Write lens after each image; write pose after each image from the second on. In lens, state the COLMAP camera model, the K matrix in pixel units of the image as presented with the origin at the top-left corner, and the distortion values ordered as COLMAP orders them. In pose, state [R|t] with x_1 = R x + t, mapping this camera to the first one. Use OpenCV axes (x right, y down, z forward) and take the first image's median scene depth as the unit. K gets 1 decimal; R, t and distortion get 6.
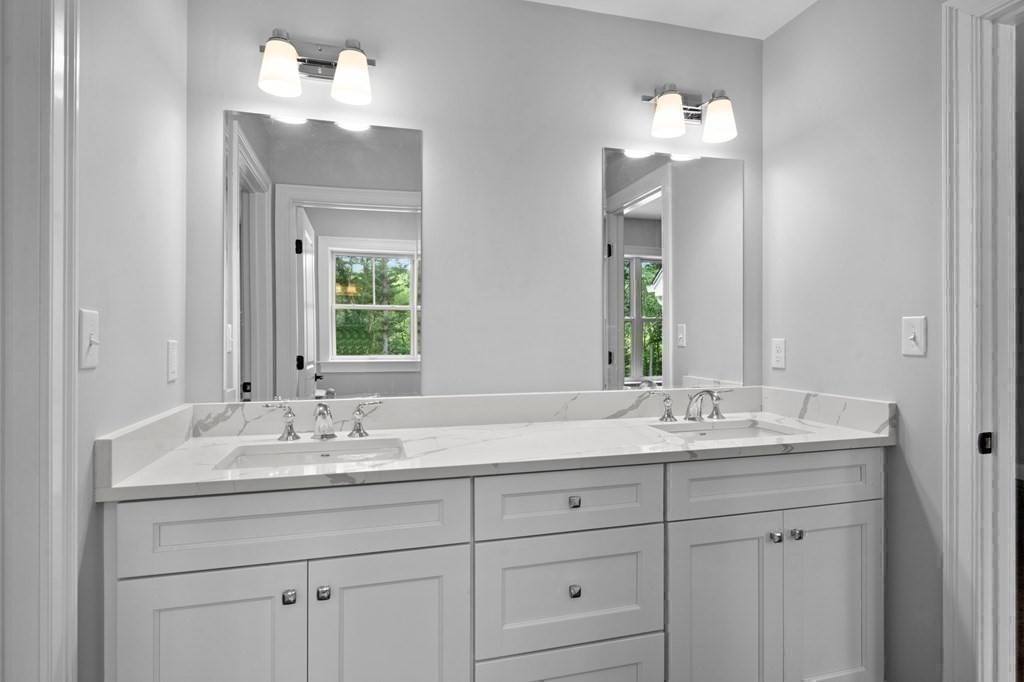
lens RADIAL K [[533.4, 0, 512.0], [0, 533.4, 341.0], [0, 0, 1]] dist [-0.002651, -0.000499]
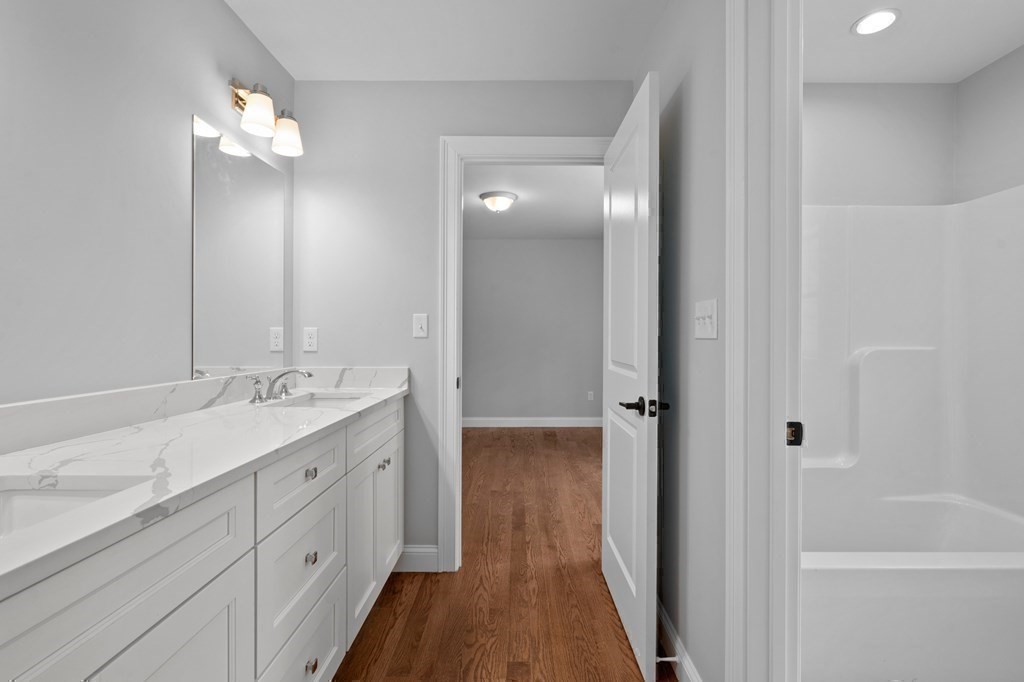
lens RADIAL K [[473.1, 0, 512.0], [0, 473.1, 341.0], [0, 0, 1]] dist [0.001358, 0.000124]
pose [[0.275881, -0.005727, 0.961175, -0.480572], [0.007915, 0.999962, 0.003686, 0.028580], [-0.961159, 0.006590, 0.275915, 0.257916]]
